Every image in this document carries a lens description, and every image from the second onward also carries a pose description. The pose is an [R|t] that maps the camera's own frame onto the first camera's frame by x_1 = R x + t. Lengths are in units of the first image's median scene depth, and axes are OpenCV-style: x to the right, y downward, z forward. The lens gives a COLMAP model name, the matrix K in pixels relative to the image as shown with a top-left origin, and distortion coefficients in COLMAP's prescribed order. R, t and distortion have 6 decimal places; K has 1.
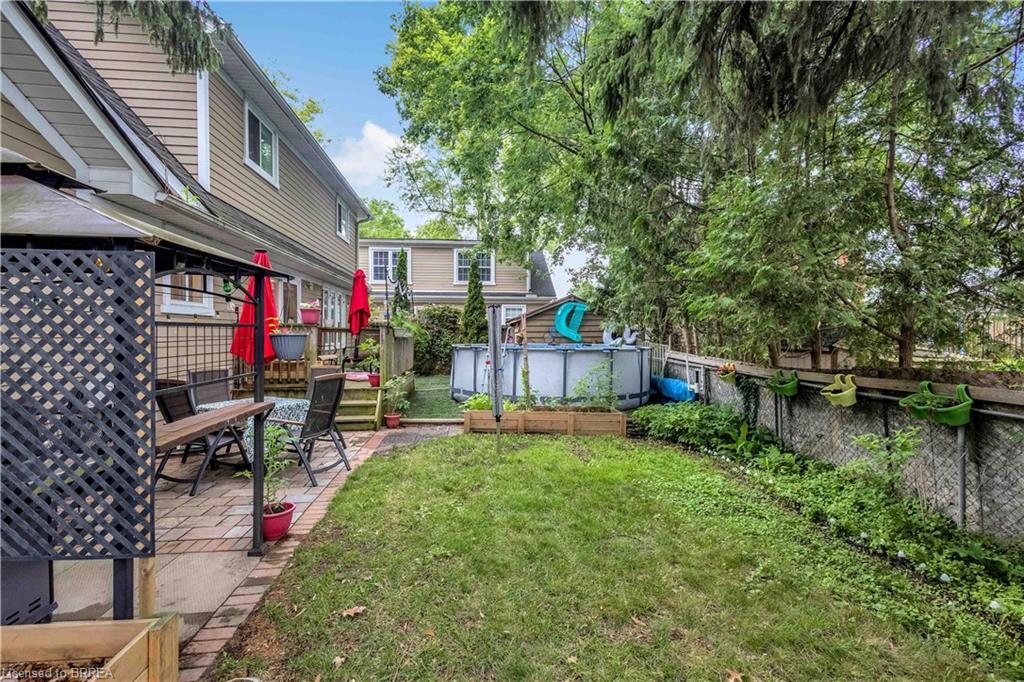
lens RADIAL K [[472.6, 0, 513.0], [0, 472.6, 341.4], [0, 0, 1]] dist [0.000026, 0.000020]
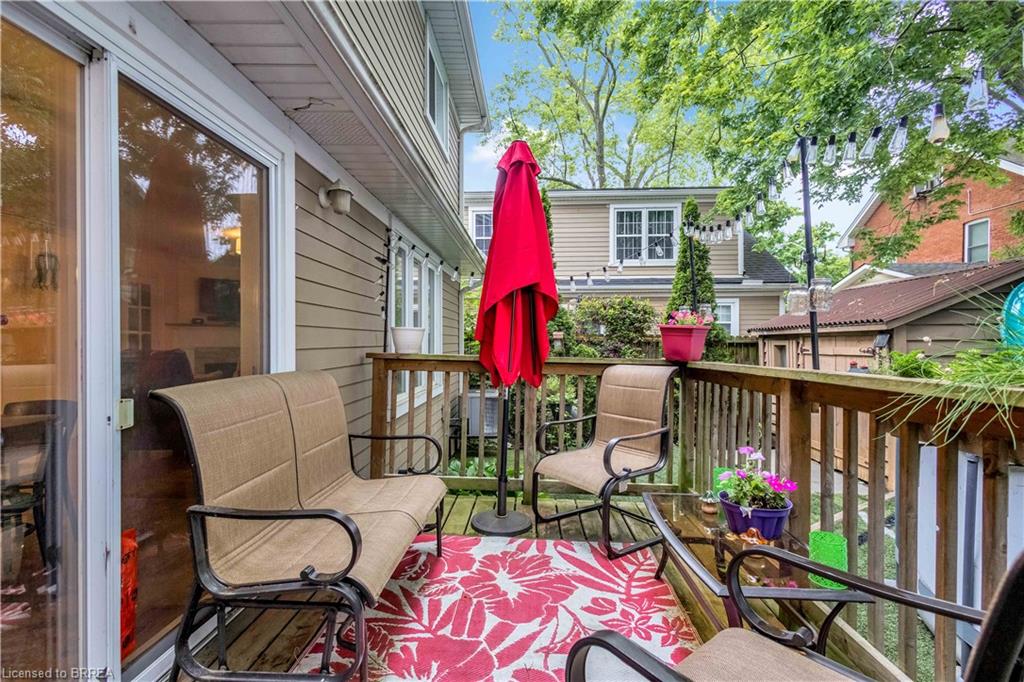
lens RADIAL K [[472.6, 0, 510.9], [0, 472.6, 341.6], [0, 0, 1]] dist [0.000026, 0.000020]
pose [[0.989149, 0.001340, -0.146913, -0.190673], [-0.003334, 0.999906, -0.013325, -0.022197], [0.146881, 0.013670, 0.989060, 0.483247]]
